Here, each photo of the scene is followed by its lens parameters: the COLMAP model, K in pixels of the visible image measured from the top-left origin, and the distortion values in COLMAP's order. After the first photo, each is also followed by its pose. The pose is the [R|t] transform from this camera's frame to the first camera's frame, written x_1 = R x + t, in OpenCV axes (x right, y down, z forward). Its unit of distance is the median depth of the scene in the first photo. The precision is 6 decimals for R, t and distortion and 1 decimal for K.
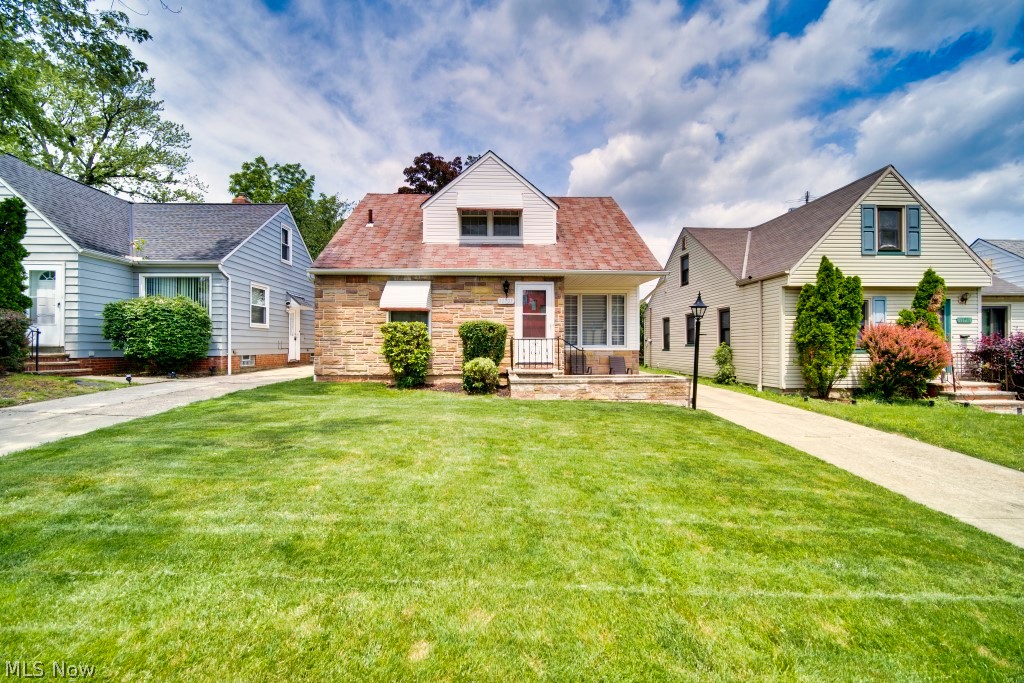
lens RADIAL K [[409.3, 0, 512.0], [0, 409.3, 341.5], [0, 0, 1]] dist [-0.001175, -0.000205]
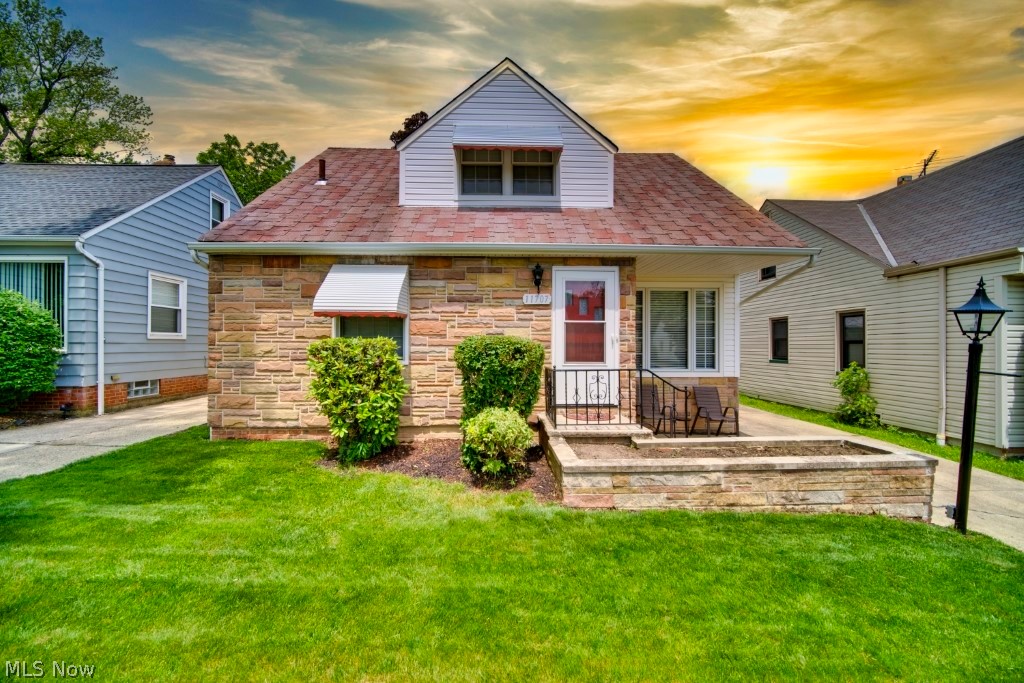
lens RADIAL K [[409.3, 0, 512.0], [0, 409.3, 341.5], [0, 0, 1]] dist [-0.001175, -0.000205]
pose [[0.999985, 0.000777, -0.005416, -0.046914], [-0.000775, 1.000000, 0.000308, -0.038814], [0.005416, -0.000303, 0.999985, 0.412477]]
